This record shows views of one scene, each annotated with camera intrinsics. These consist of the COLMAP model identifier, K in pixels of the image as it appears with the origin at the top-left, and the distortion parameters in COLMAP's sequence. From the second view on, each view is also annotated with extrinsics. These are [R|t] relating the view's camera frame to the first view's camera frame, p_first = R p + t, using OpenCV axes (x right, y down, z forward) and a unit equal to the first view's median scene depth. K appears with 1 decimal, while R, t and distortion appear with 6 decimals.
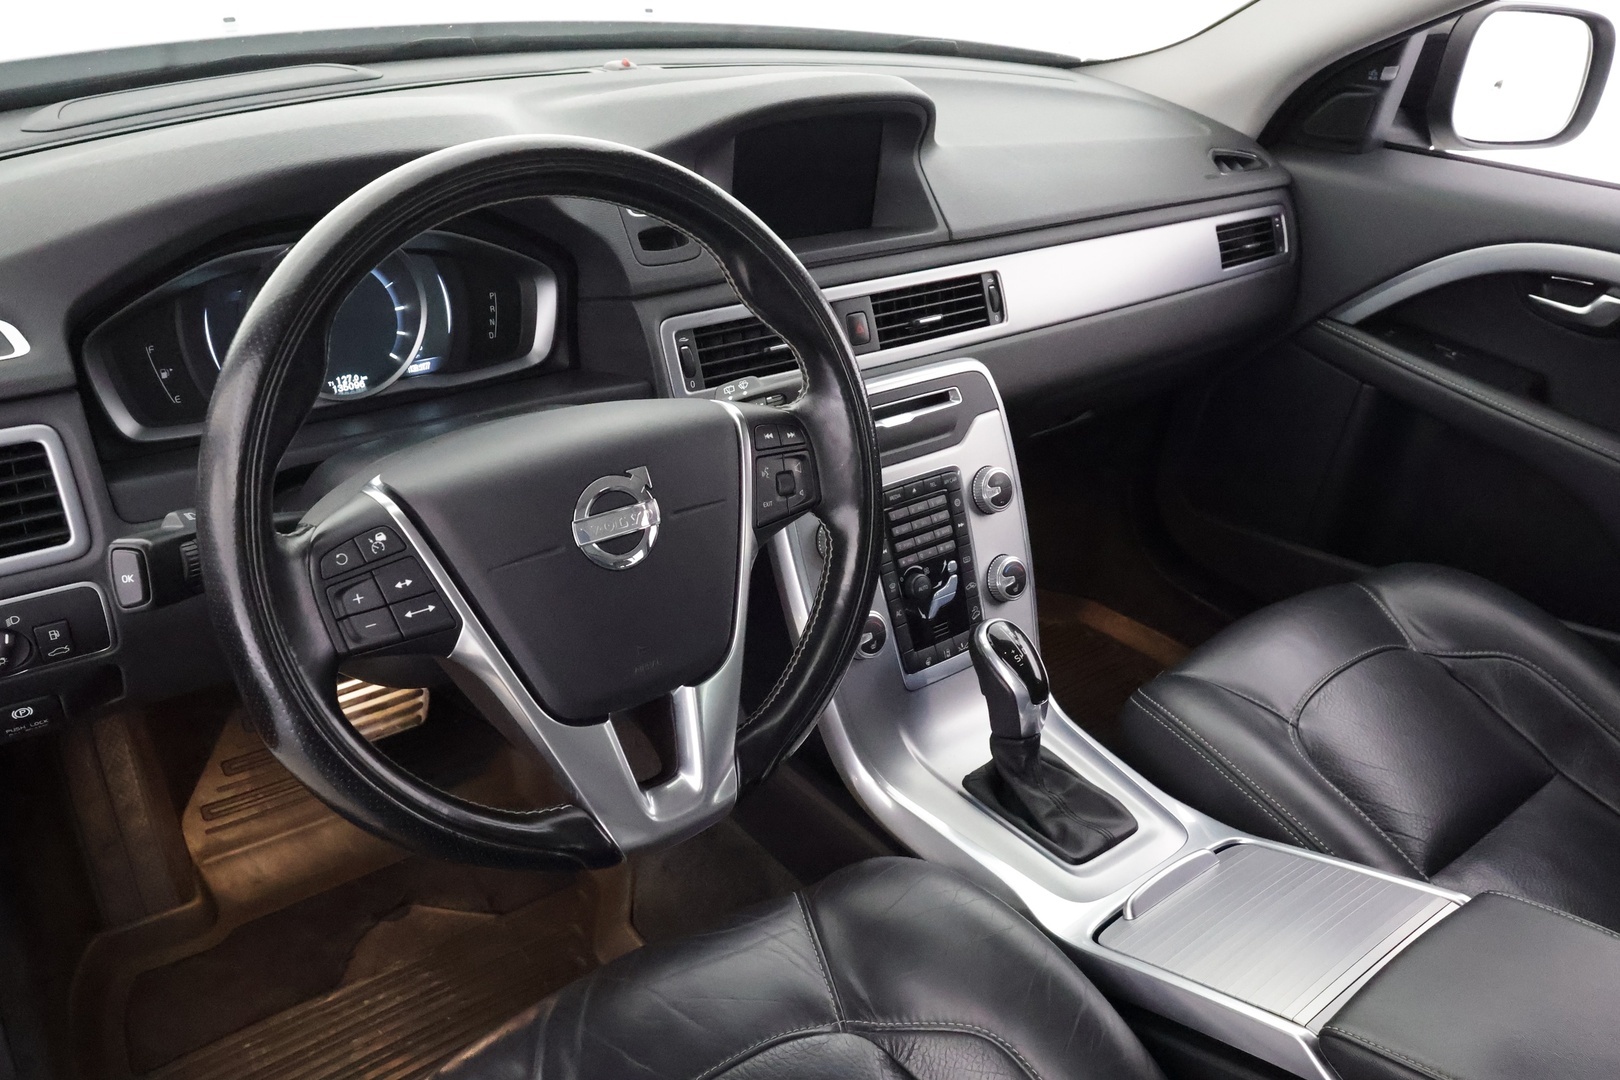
lens RADIAL K [[1277.5, 0, 810.0], [0, 1277.5, 540.0], [0, 0, 1]] dist [0.013763, -0.000082]
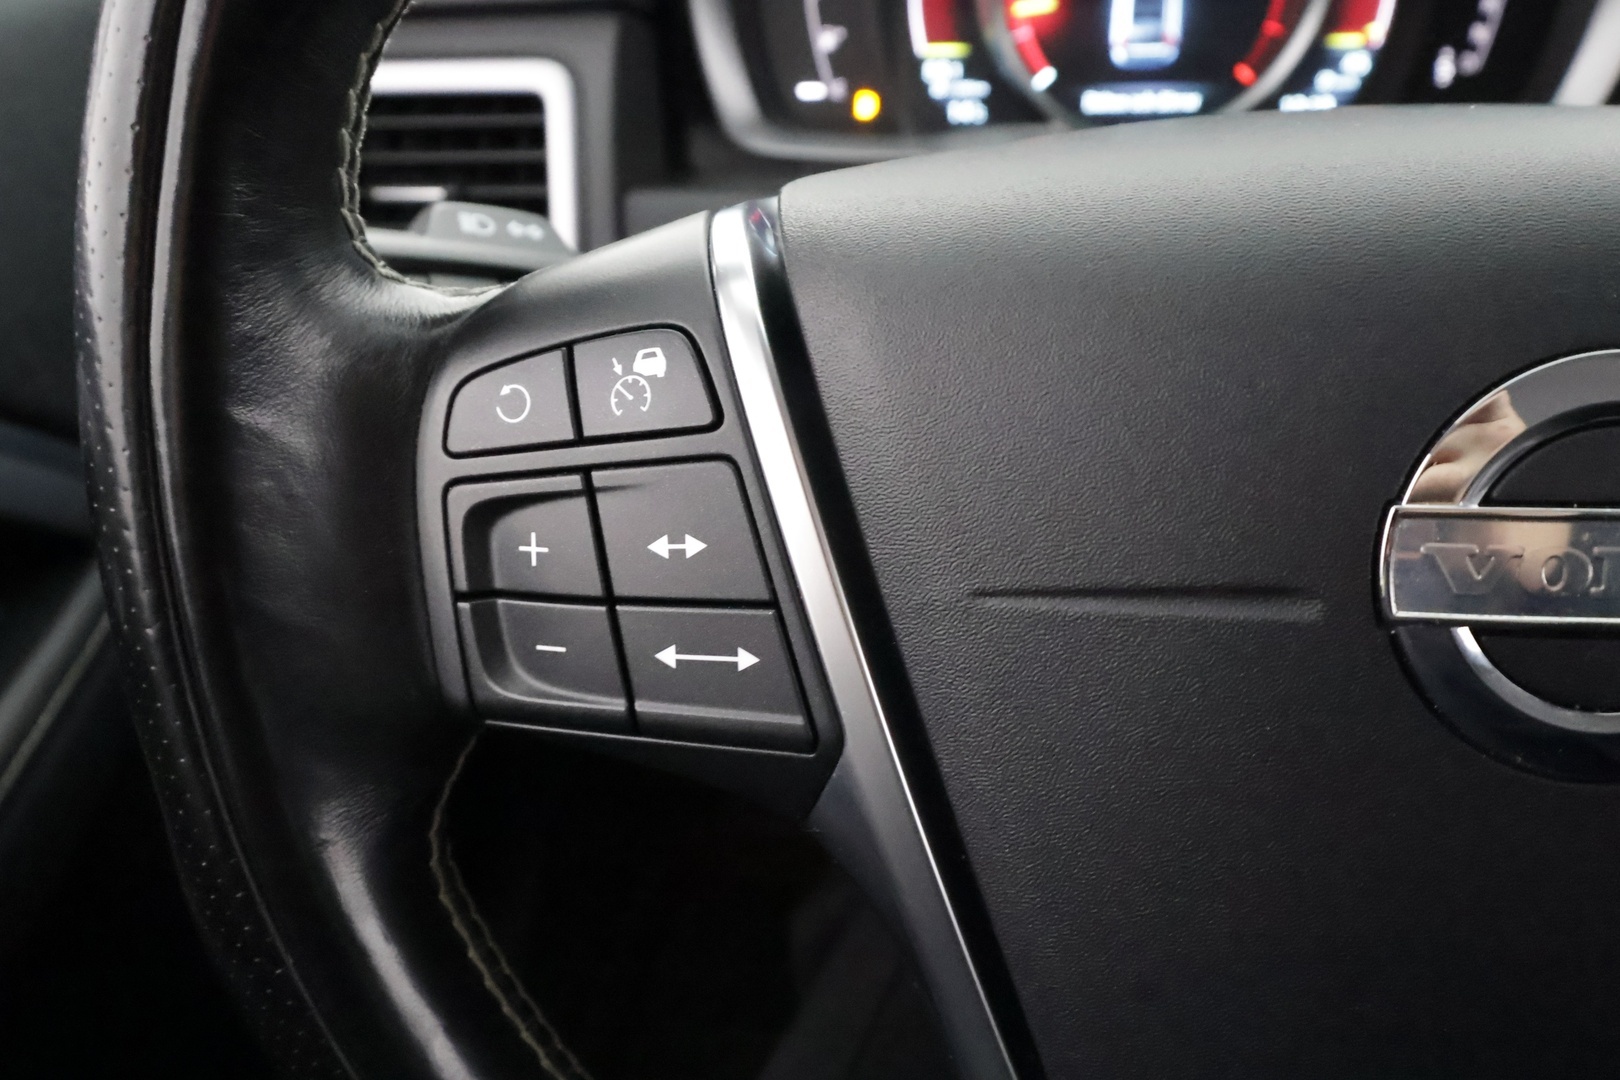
lens RADIAL K [[1288.2, 0, 818.5], [0, 1288.2, 542.5], [0, 0, 1]] dist [-0.001634, 0.001877]
pose [[0.725851, 0.307423, -0.615330, -0.070071], [-0.255573, 0.951061, 0.173680, -0.013239], [0.638610, 0.031197, 0.768898, 0.458057]]
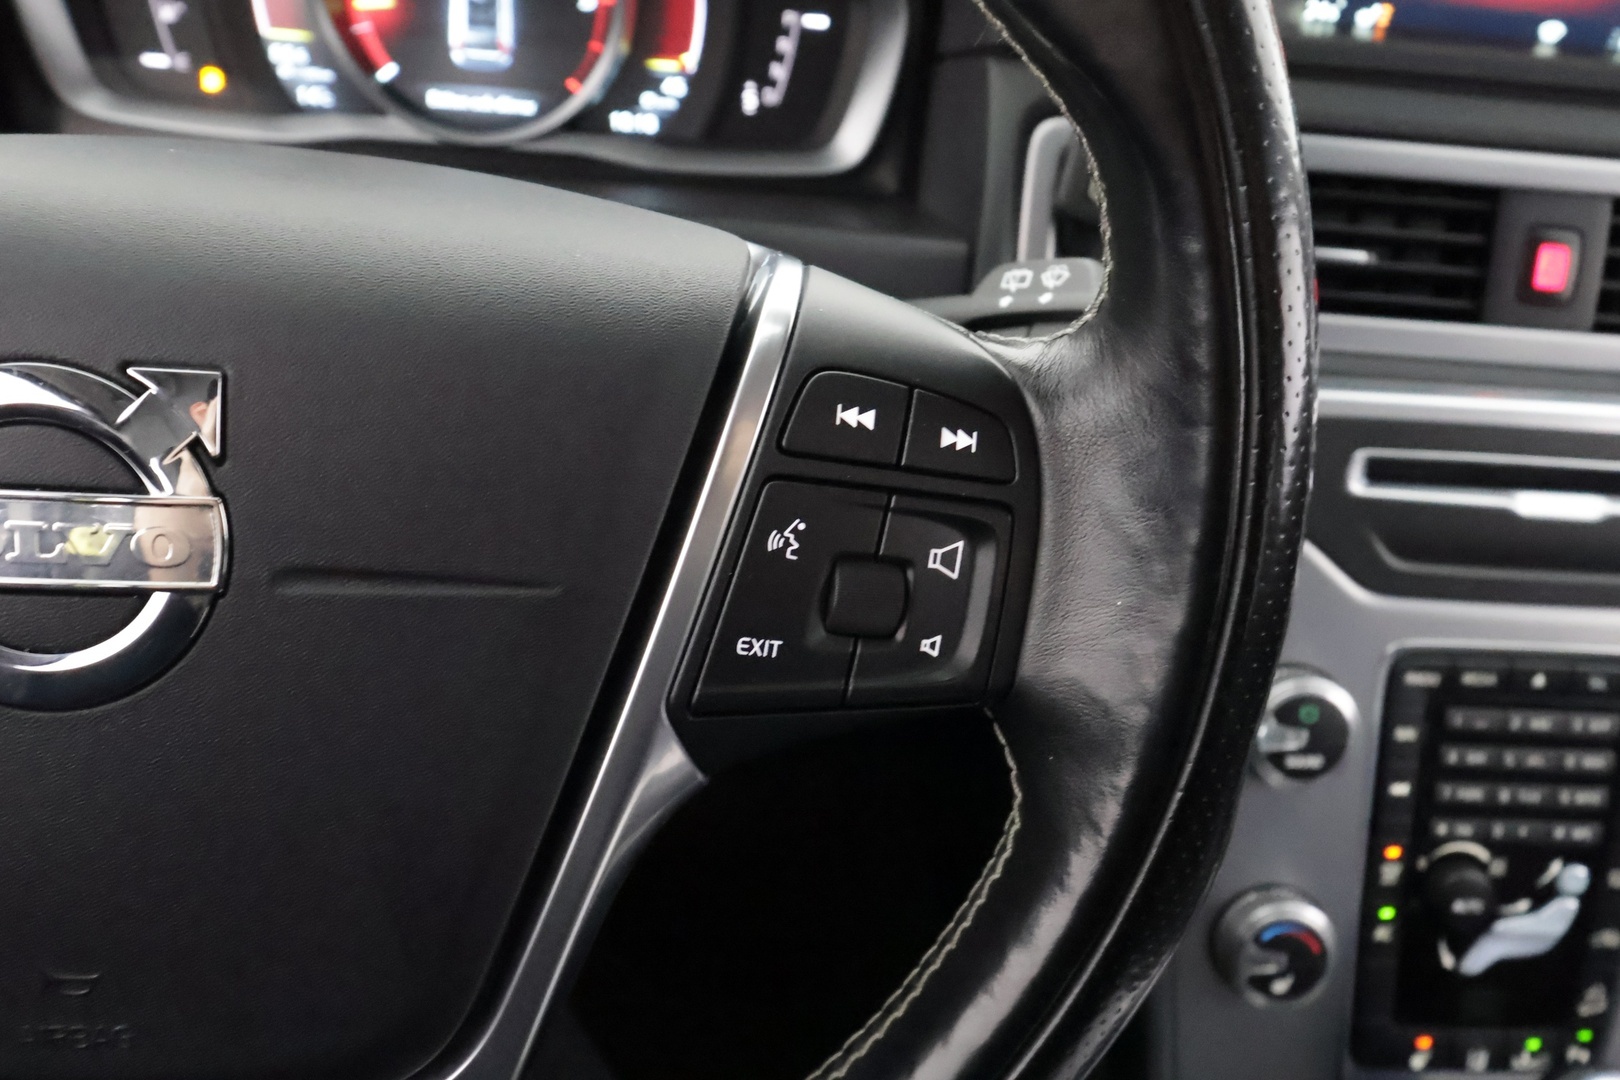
lens RADIAL K [[1288.2, 0, 818.5], [0, 1288.2, 542.5], [0, 0, 1]] dist [-0.001634, 0.001877]
pose [[0.815639, 0.344951, -0.464480, 0.069024], [-0.317864, 0.937978, 0.138420, -0.063502], [0.483420, 0.034741, 0.874699, 0.519057]]
